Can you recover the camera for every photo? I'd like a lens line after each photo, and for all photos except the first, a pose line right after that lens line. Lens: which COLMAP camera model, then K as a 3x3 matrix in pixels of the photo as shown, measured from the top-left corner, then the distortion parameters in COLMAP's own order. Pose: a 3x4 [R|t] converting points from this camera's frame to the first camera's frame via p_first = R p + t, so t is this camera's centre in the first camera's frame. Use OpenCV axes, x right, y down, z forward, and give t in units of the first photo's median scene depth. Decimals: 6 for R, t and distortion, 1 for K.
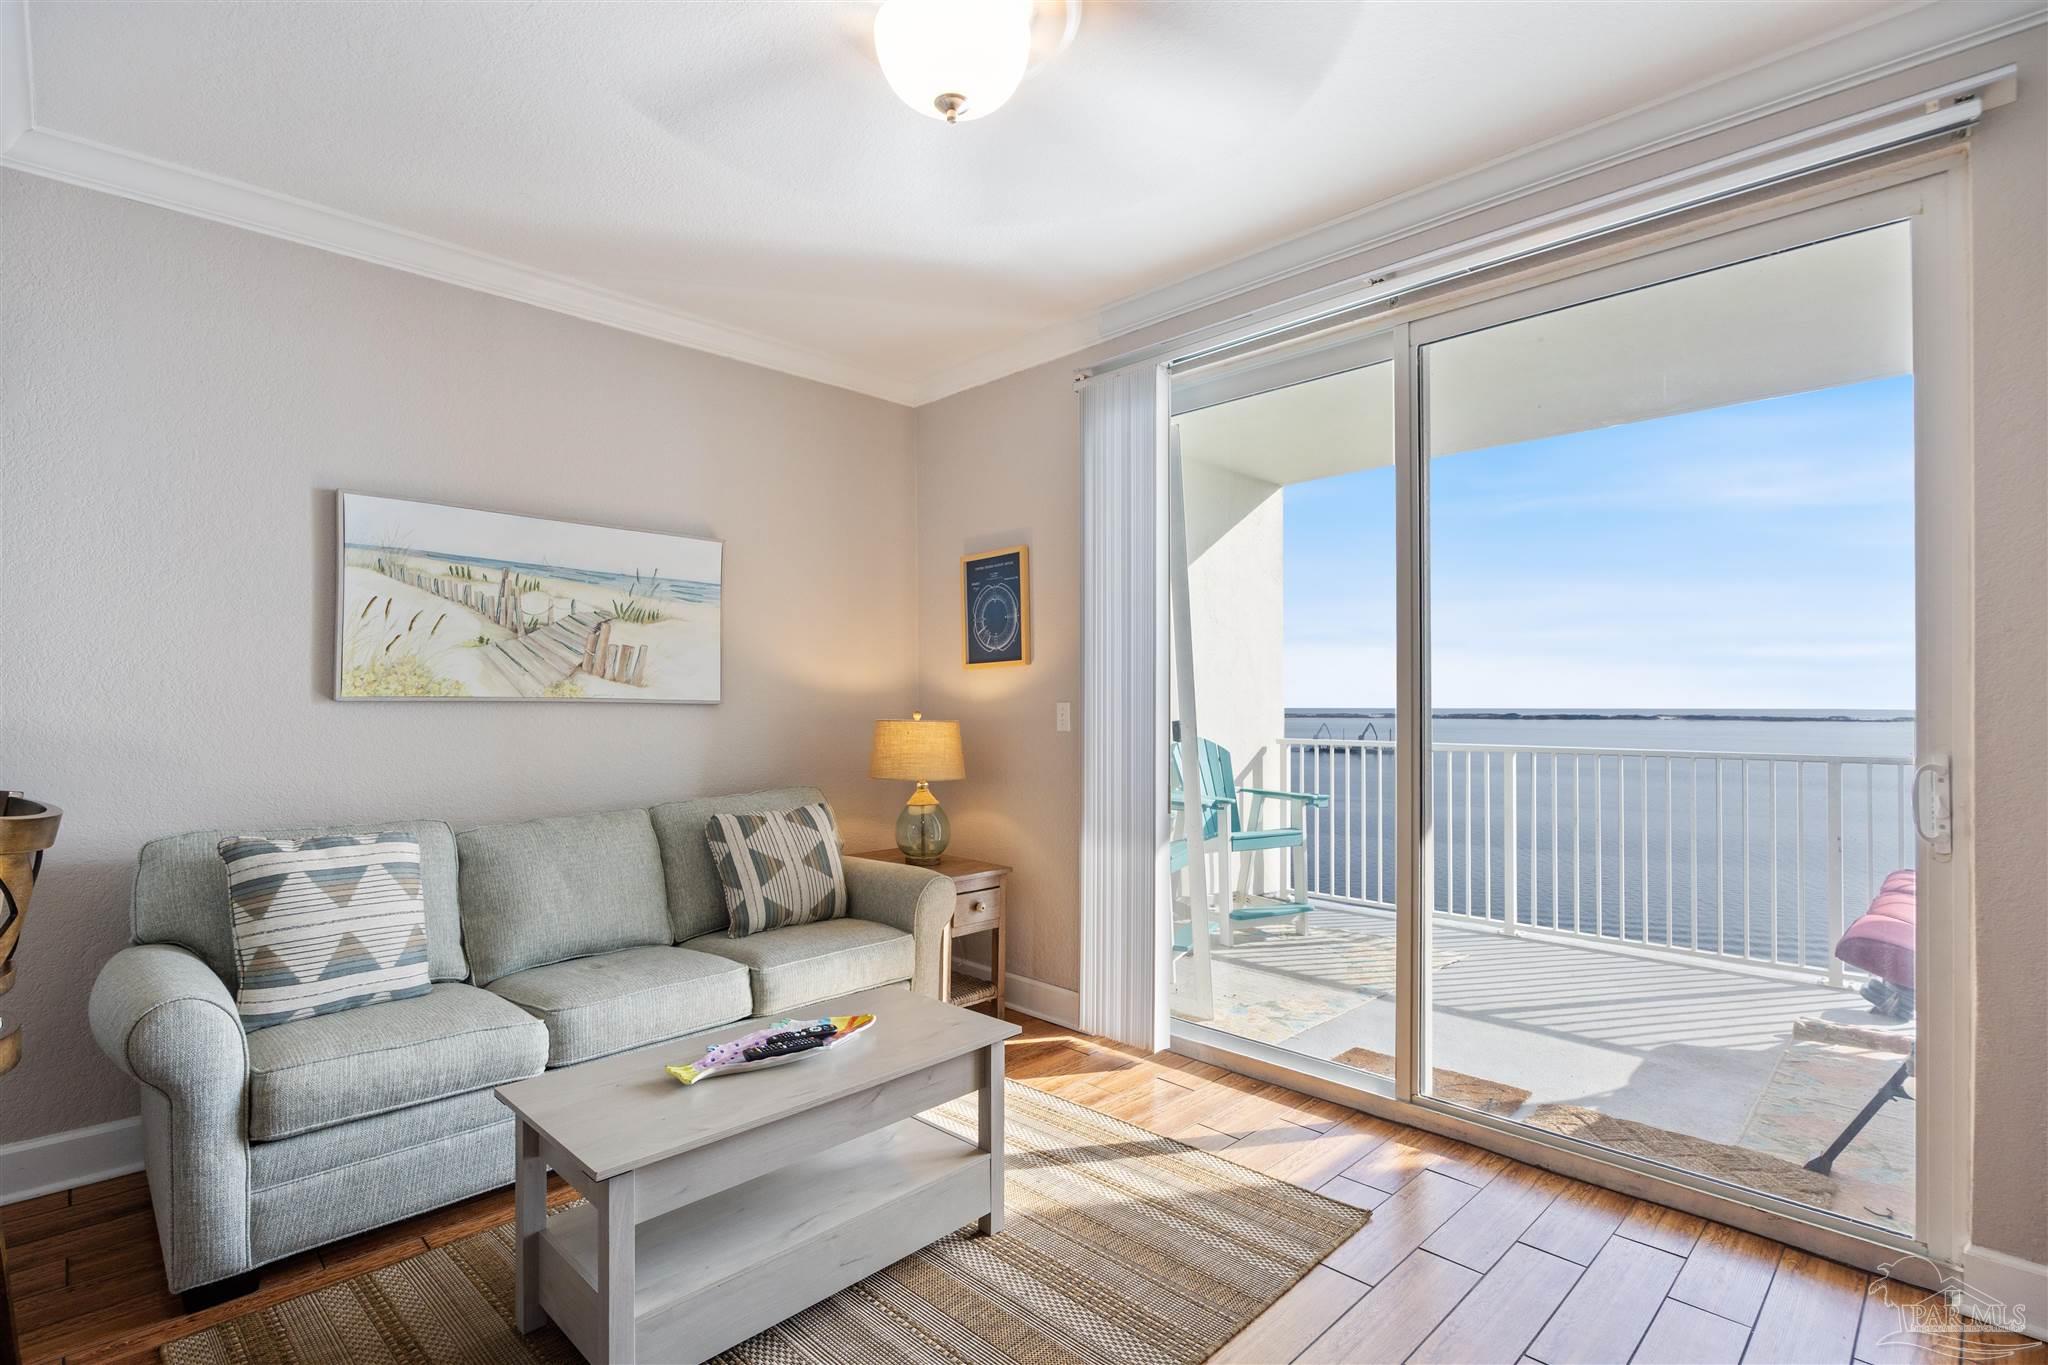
lens RADIAL K [[982.7, 0, 1027.7], [0, 982.7, 694.9], [0, 0, 1]] dist [-0.006485, -0.000429]
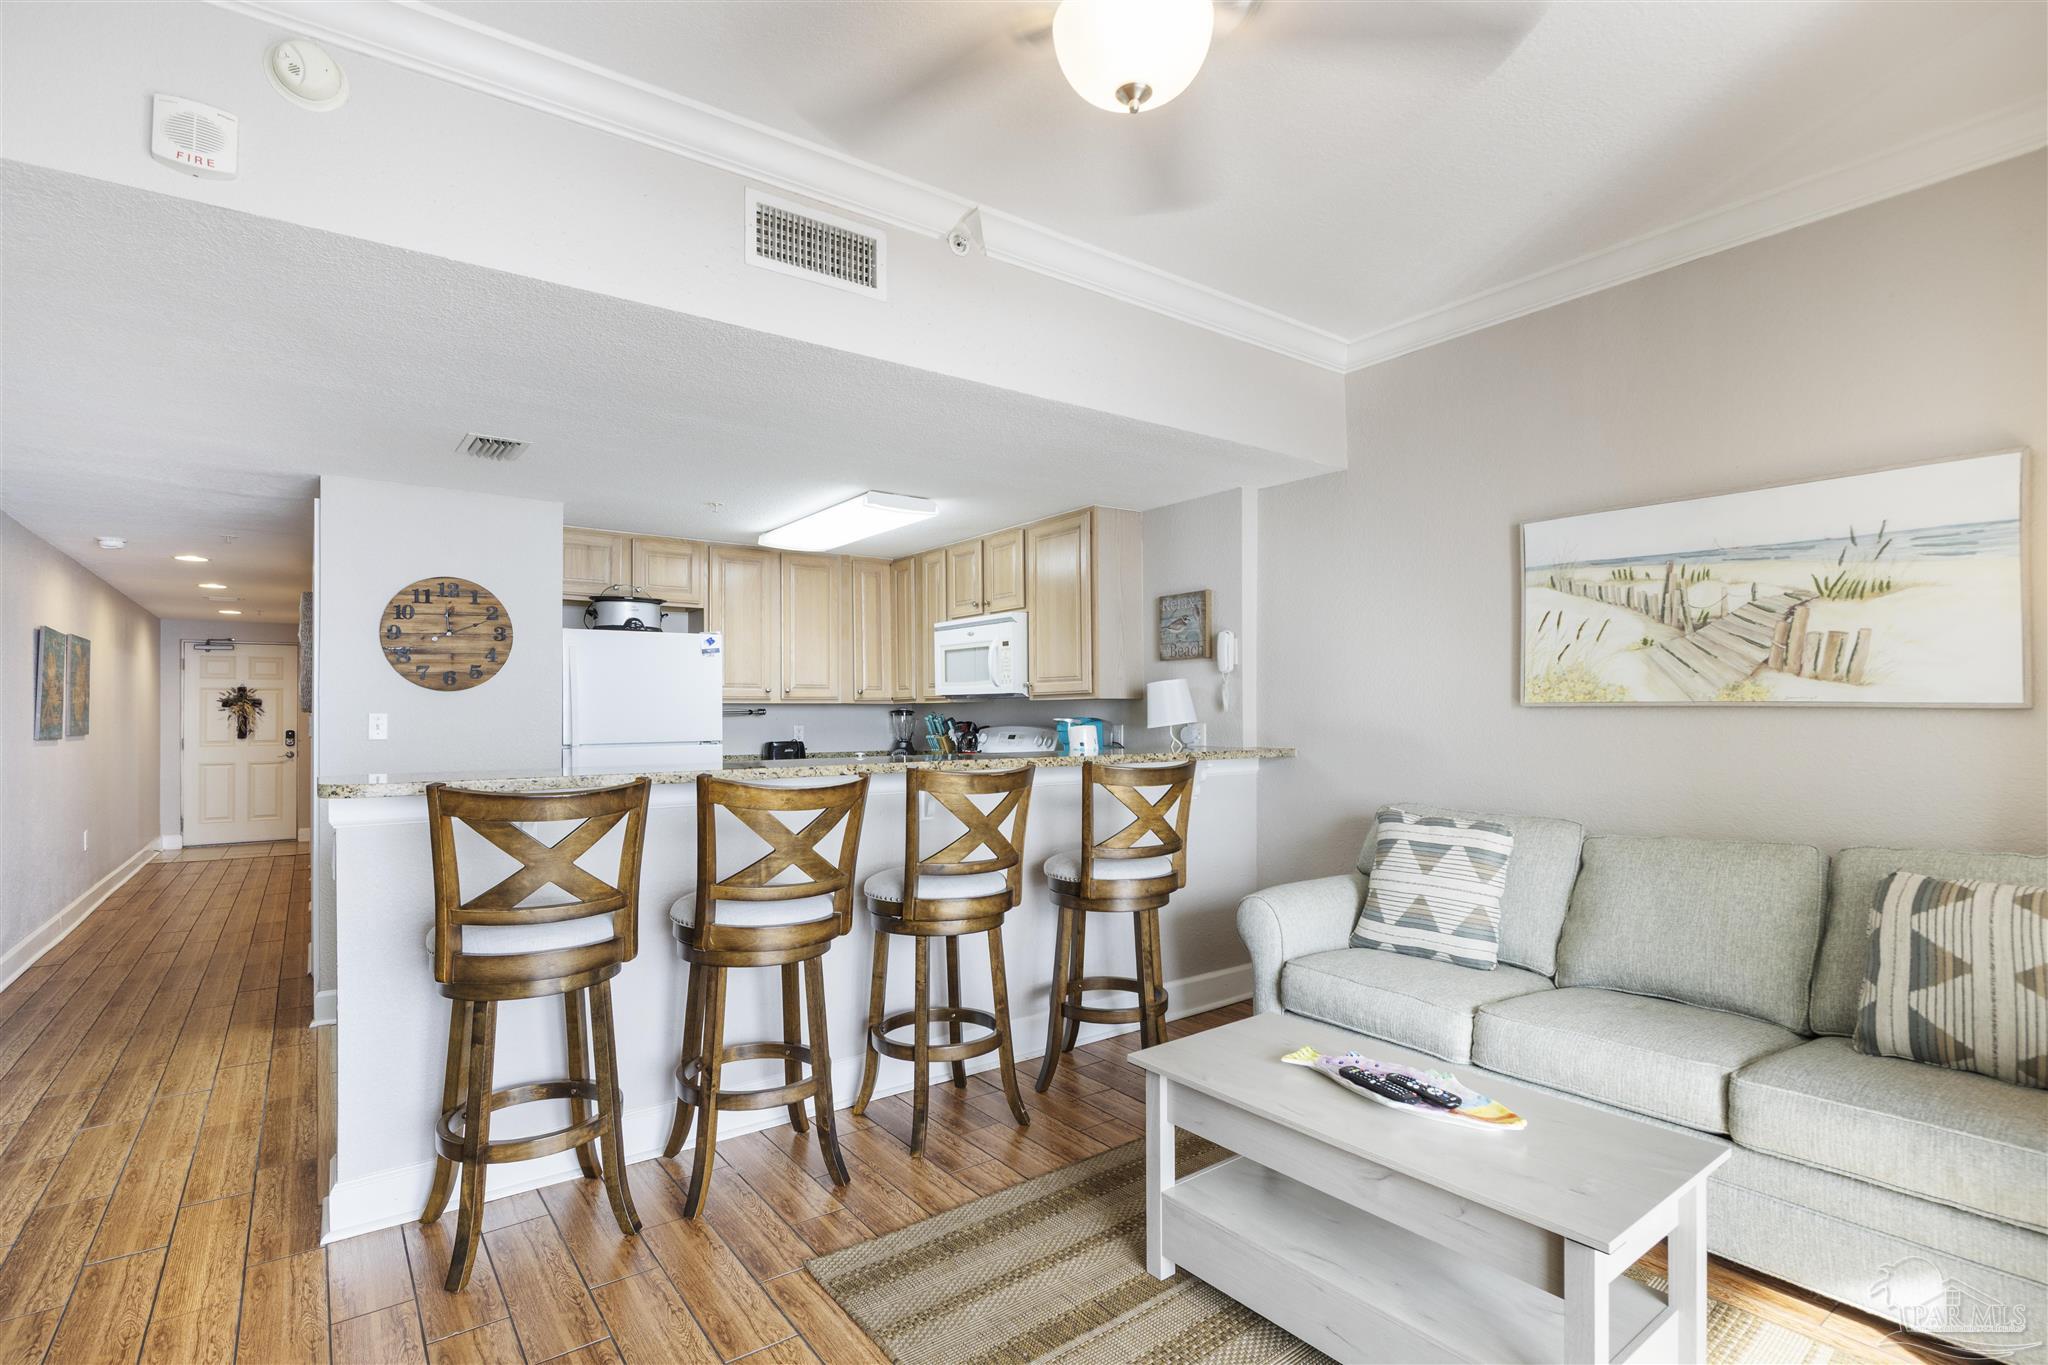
lens RADIAL K [[990.4, 0, 1030.0], [0, 990.4, 704.7], [0, 0, 1]] dist [-0.008911, 0.000172]
pose [[-0.152797, -0.005080, -0.988245, 0.459086], [0.011183, 0.999914, -0.006869, 0.004647], [0.988194, -0.012102, -0.152727, 0.528838]]
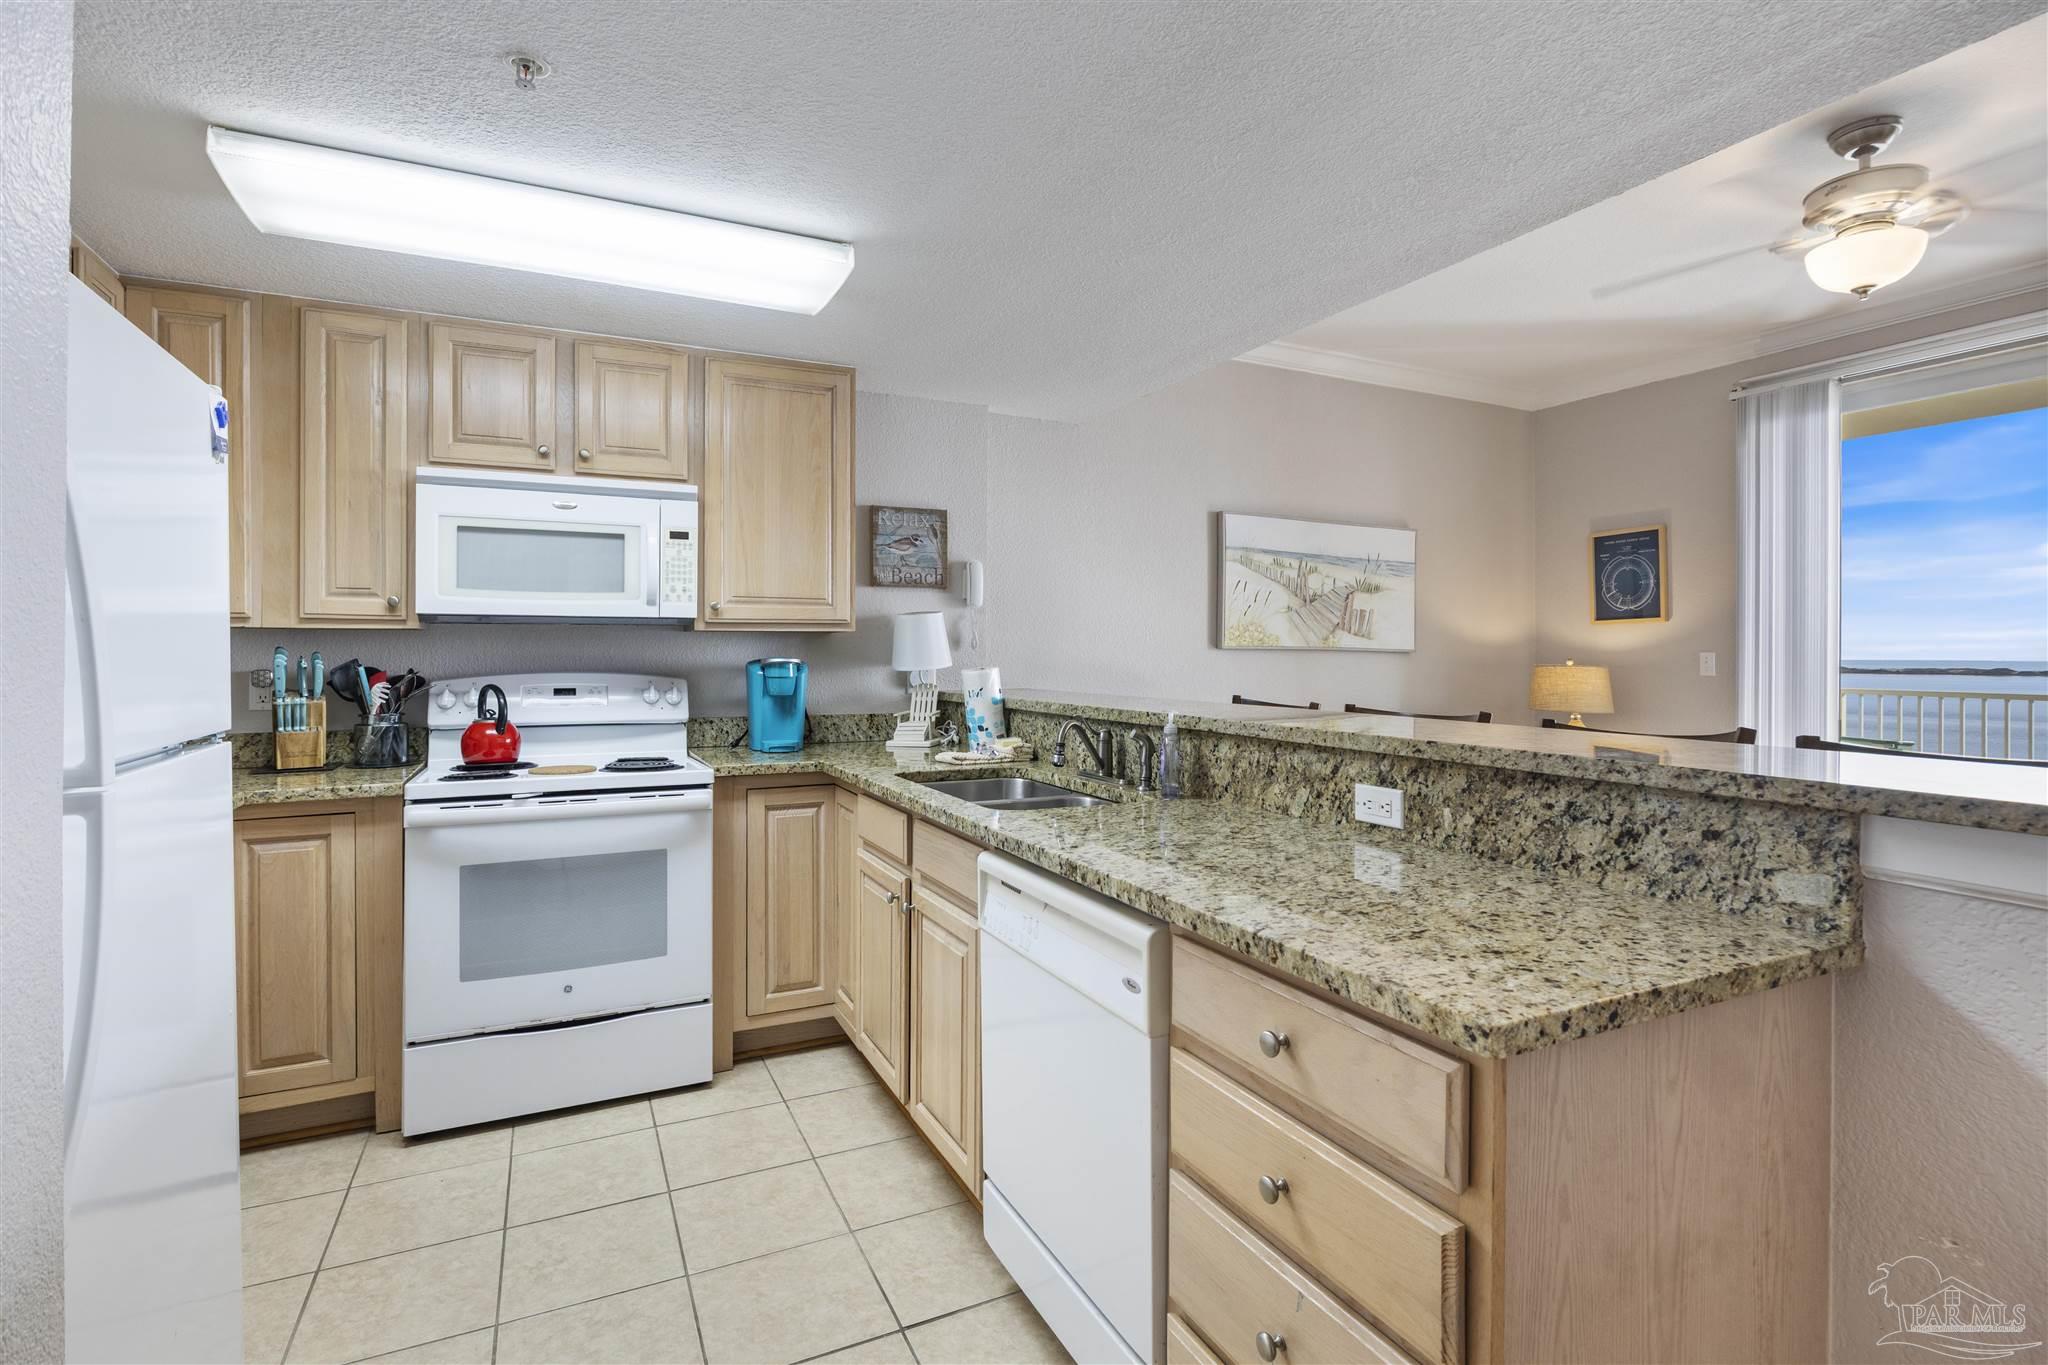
lens RADIAL K [[980.2, 0, 1021.7], [0, 980.2, 652.3], [0, 0, 1]] dist [-0.010544, 0.000261]
pose [[0.945400, 0.004204, -0.325885, -0.435143], [-0.002208, 0.999976, 0.006494, 0.002145], [0.325905, -0.005420, 0.945387, -0.492615]]
